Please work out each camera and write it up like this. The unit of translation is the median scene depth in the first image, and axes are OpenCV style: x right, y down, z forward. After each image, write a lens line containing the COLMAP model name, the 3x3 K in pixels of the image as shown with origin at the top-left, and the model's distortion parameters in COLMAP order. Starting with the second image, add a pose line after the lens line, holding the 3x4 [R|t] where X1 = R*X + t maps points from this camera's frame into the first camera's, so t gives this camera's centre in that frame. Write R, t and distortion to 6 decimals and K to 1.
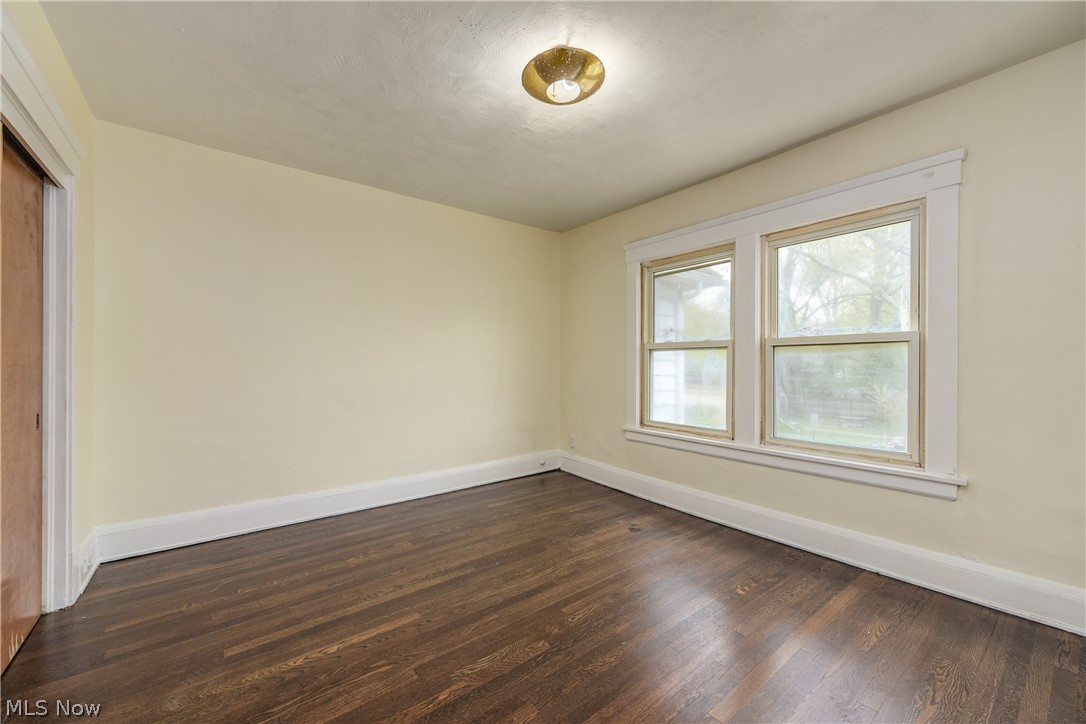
lens RADIAL K [[429.5, 0, 539.7], [0, 429.5, 363.0], [0, 0, 1]] dist [0.000550, 0.000083]
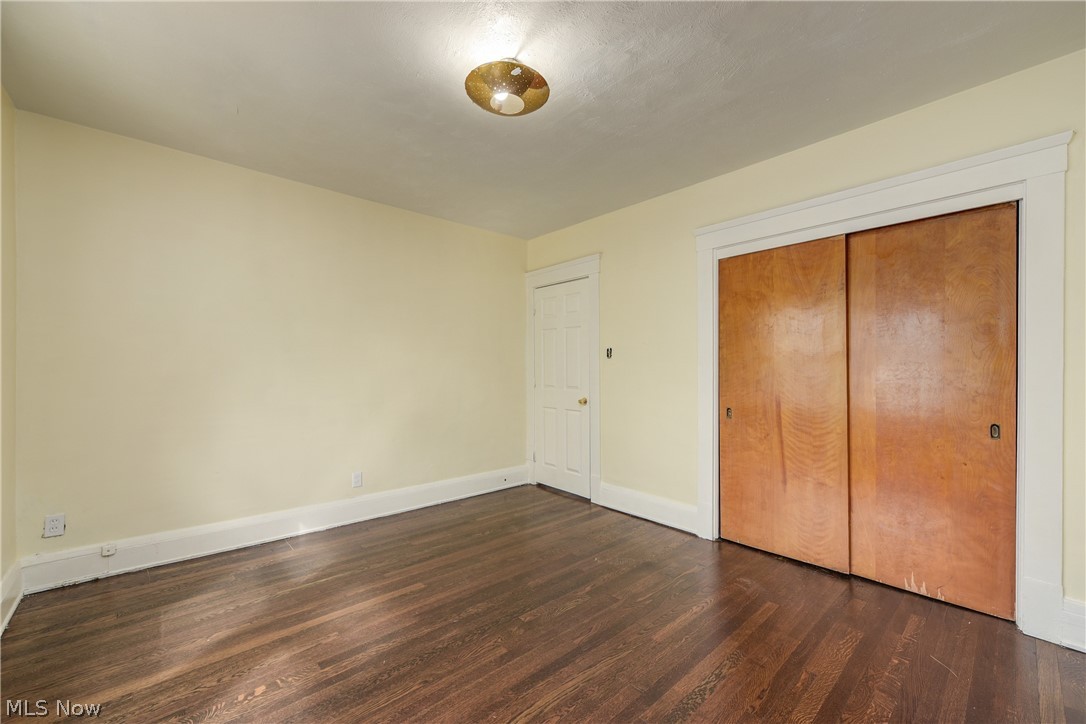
lens RADIAL K [[429.5, 0, 544.5], [0, 429.5, 365.8], [0, 0, 1]] dist [0.000550, 0.000083]
pose [[-0.996960, -0.001731, -0.077900, 0.043127], [-0.001442, 0.999992, -0.003765, -0.022170], [0.077906, -0.003641, -0.996954, 1.909968]]
